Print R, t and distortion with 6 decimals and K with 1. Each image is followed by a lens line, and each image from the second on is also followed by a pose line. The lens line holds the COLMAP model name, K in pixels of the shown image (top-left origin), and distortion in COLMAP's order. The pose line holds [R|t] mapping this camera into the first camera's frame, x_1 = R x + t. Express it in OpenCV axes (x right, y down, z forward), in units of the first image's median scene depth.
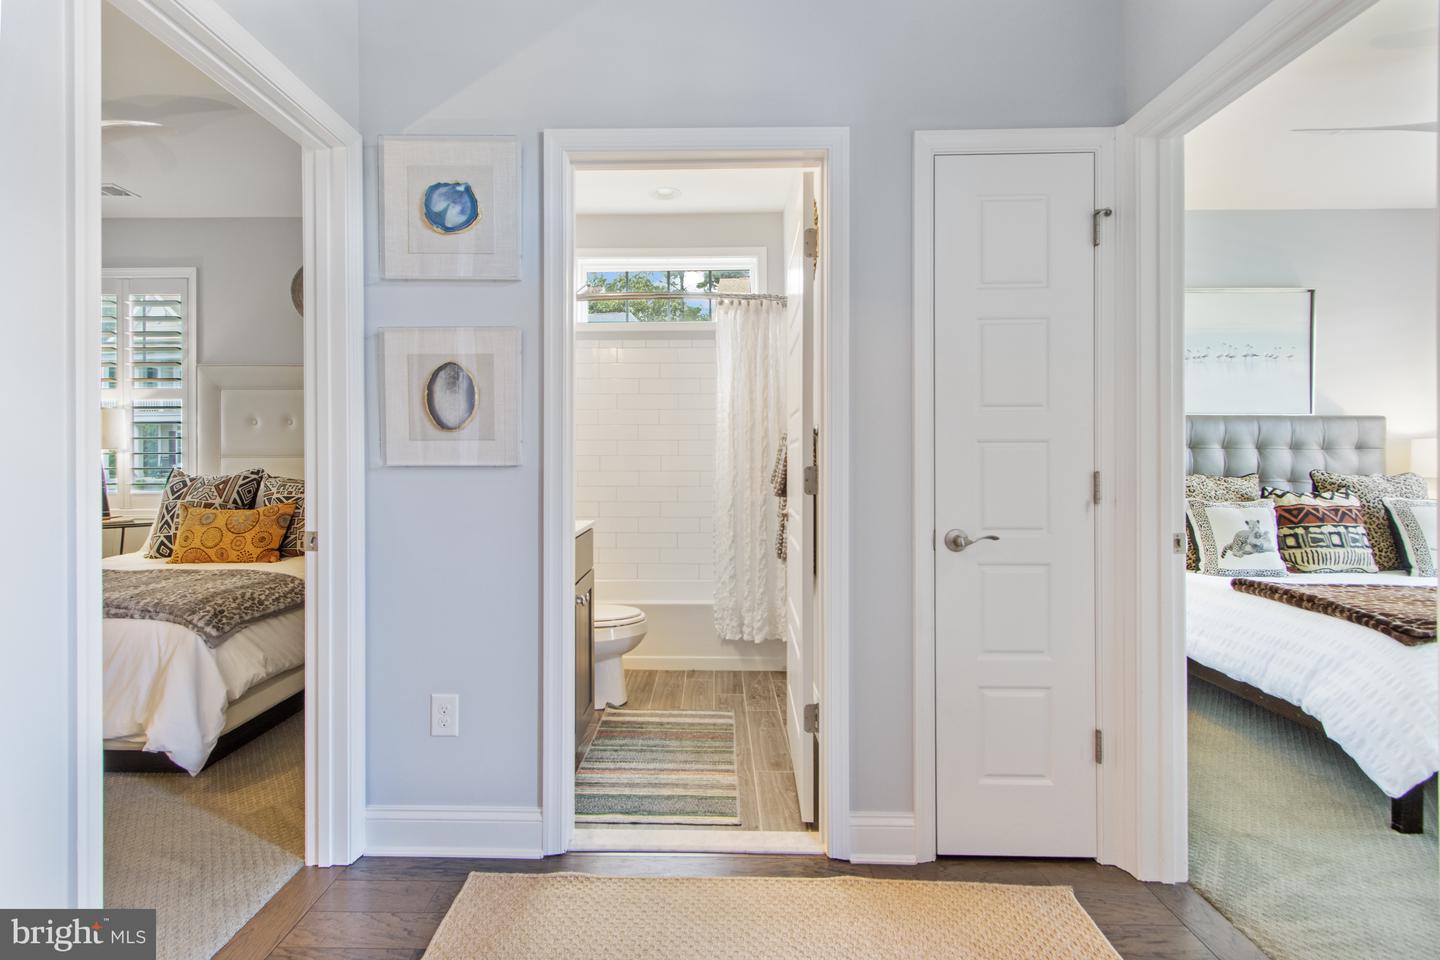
lens RADIAL K [[678.1, 0, 696.4], [0, 678.1, 462.1], [0, 0, 1]] dist [0.009551, -0.003321]
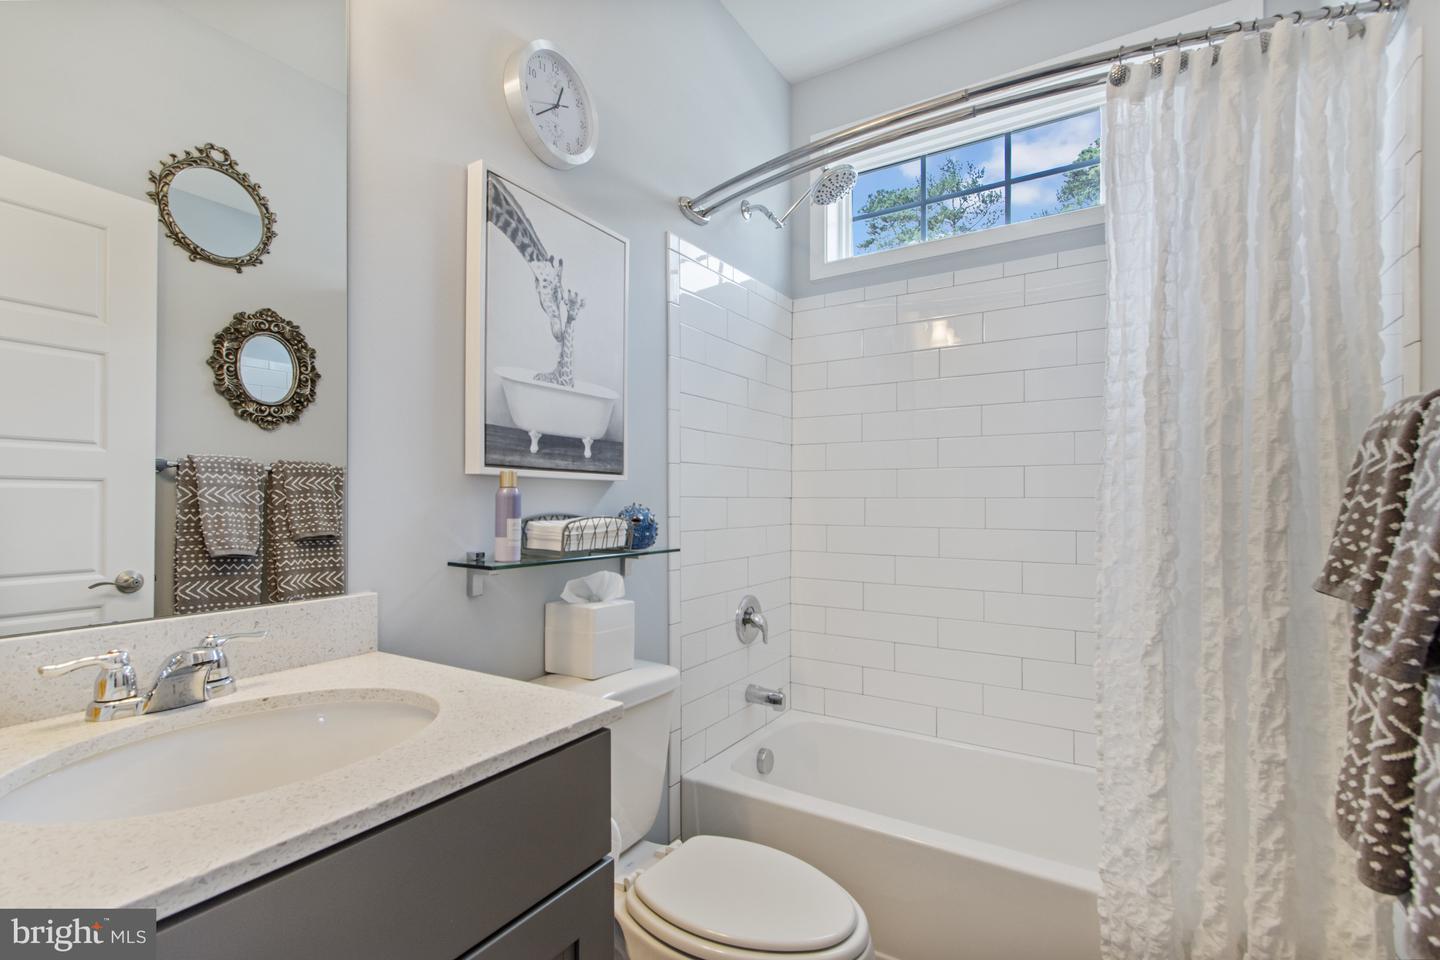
lens RADIAL K [[678.1, 0, 690.4], [0, 678.1, 494.9], [0, 0, 1]] dist [0.009551, -0.003321]
pose [[0.839682, -0.001026, -0.543077, 0.040910], [-0.007596, 0.999878, -0.013633, -0.004278], [0.543025, 0.015573, 0.839572, 0.570977]]
